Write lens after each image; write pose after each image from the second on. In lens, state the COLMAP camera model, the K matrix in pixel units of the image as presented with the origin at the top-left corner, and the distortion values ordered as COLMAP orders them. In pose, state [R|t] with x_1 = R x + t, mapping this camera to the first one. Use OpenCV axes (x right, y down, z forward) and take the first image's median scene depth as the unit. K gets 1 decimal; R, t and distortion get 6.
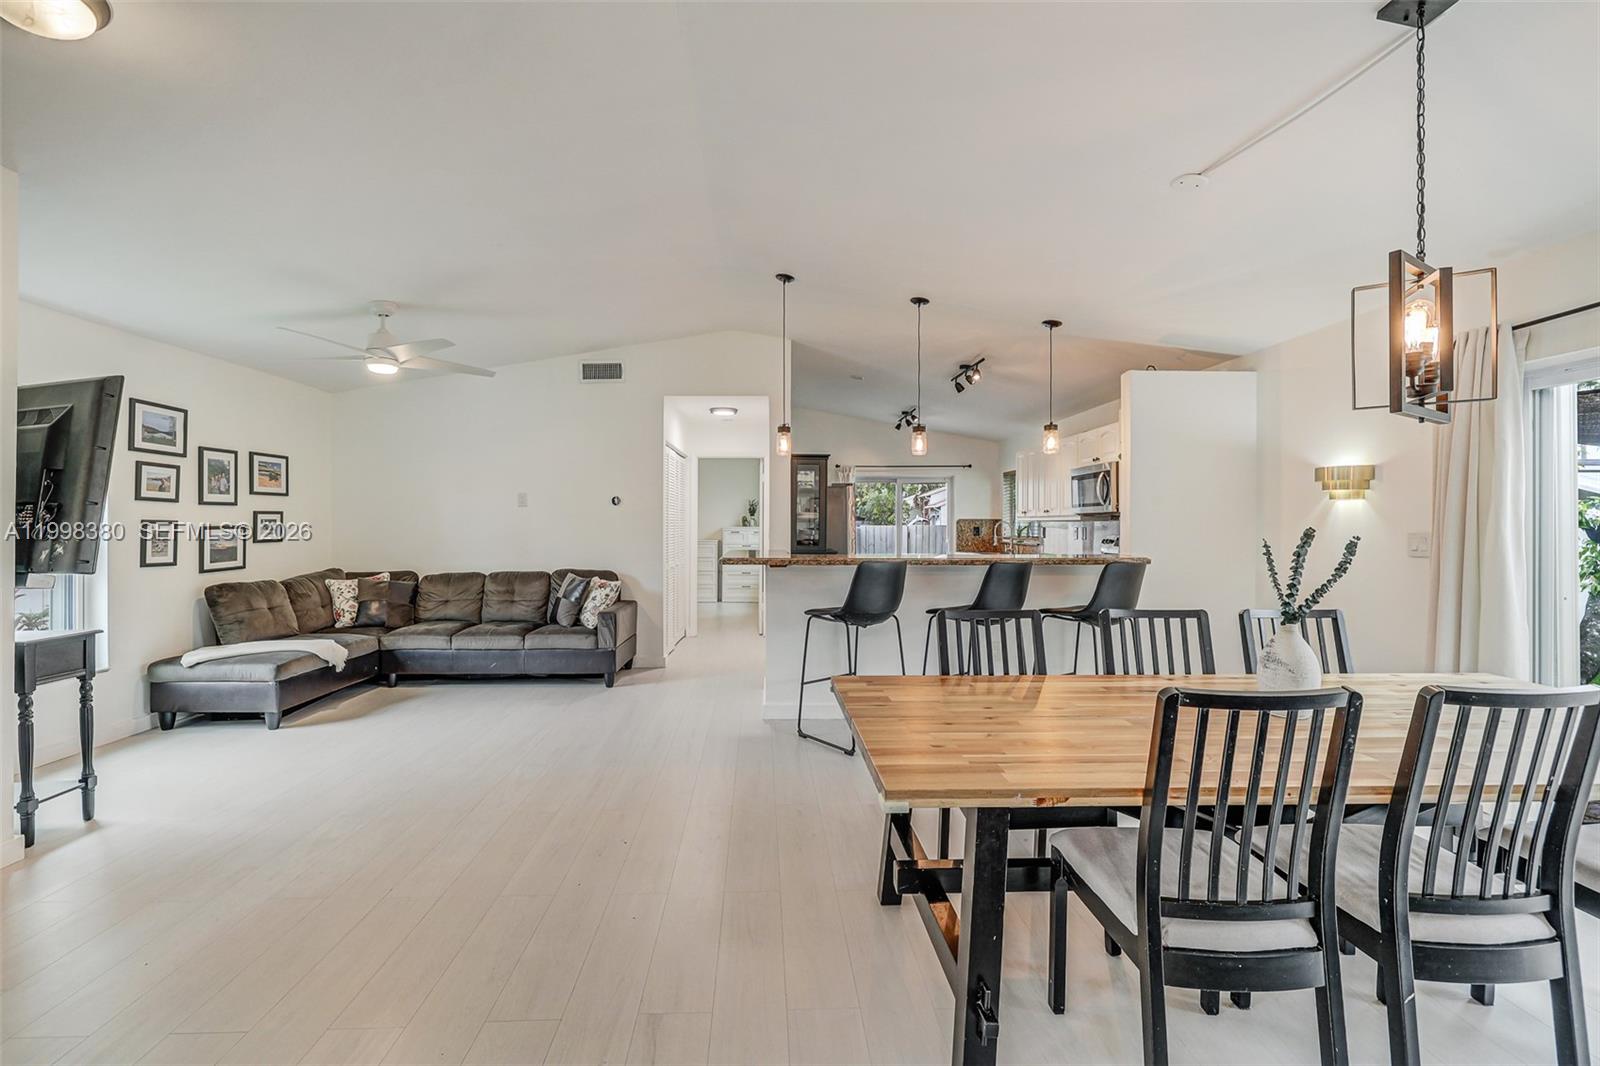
lens RADIAL K [[681.6, 0, 795.9], [0, 681.6, 524.8], [0, 0, 1]] dist [-0.000724, 0.001088]
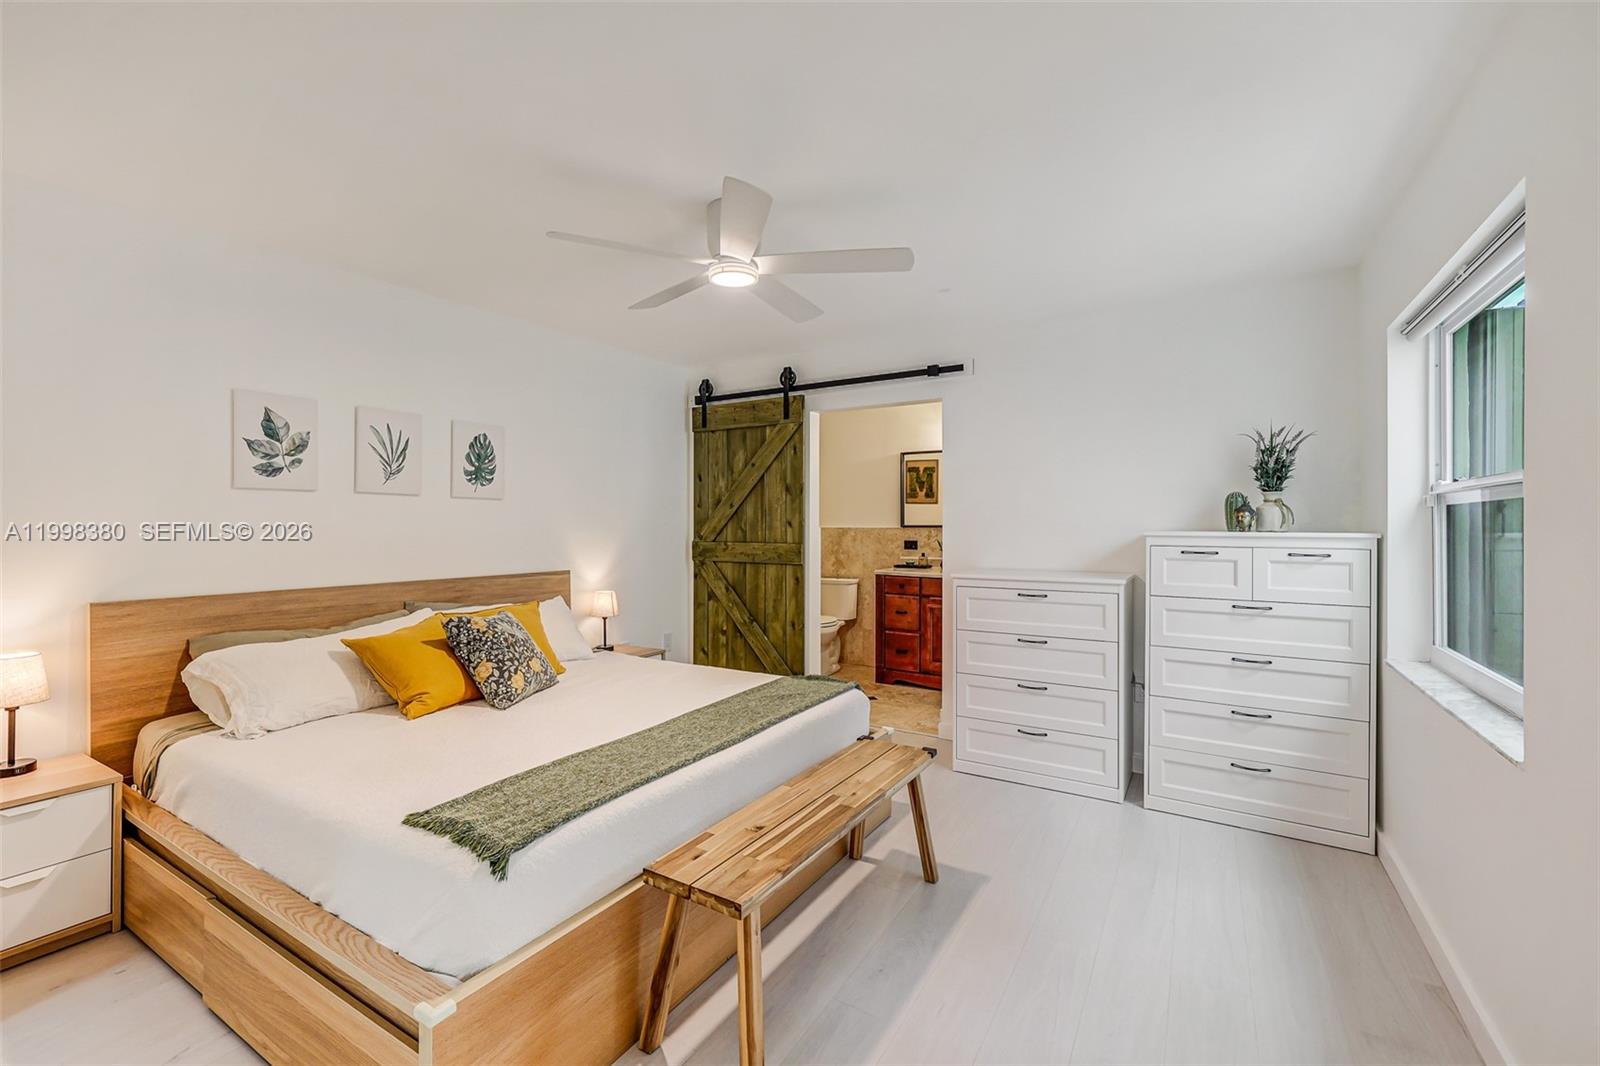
lens RADIAL K [[681.6, 0, 766.9], [0, 681.6, 520.6], [0, 0, 1]] dist [-0.000724, 0.001088]
pose [[0.816397, -0.004237, -0.577476, -0.160924], [-0.000109, 0.999972, -0.007491, 0.001046], [0.577491, 0.006178, 0.816373, 1.513921]]
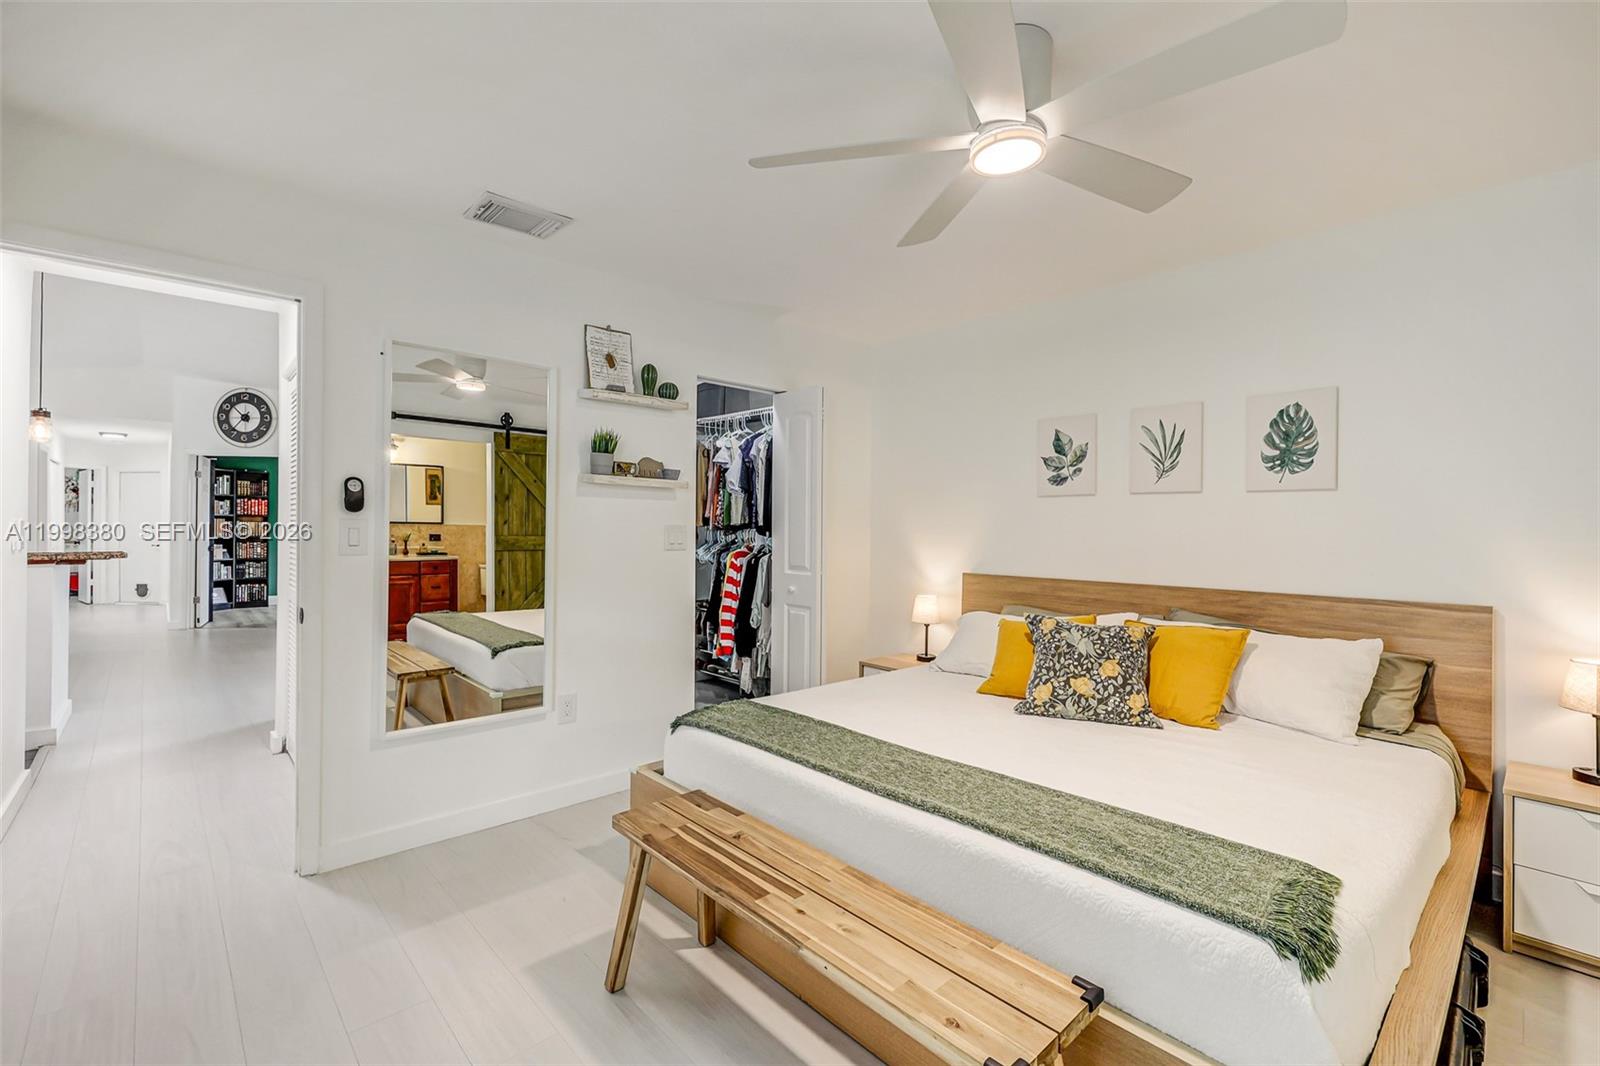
lens RADIAL K [[681.6, 0, 792.8], [0, 681.6, 525.0], [0, 0, 1]] dist [-0.000724, 0.001088]
pose [[-0.756916, -0.008839, -0.653452, -0.168739], [-0.008396, 0.999958, -0.003801, 0.005110], [0.653458, 0.002609, -0.756958, 2.052482]]
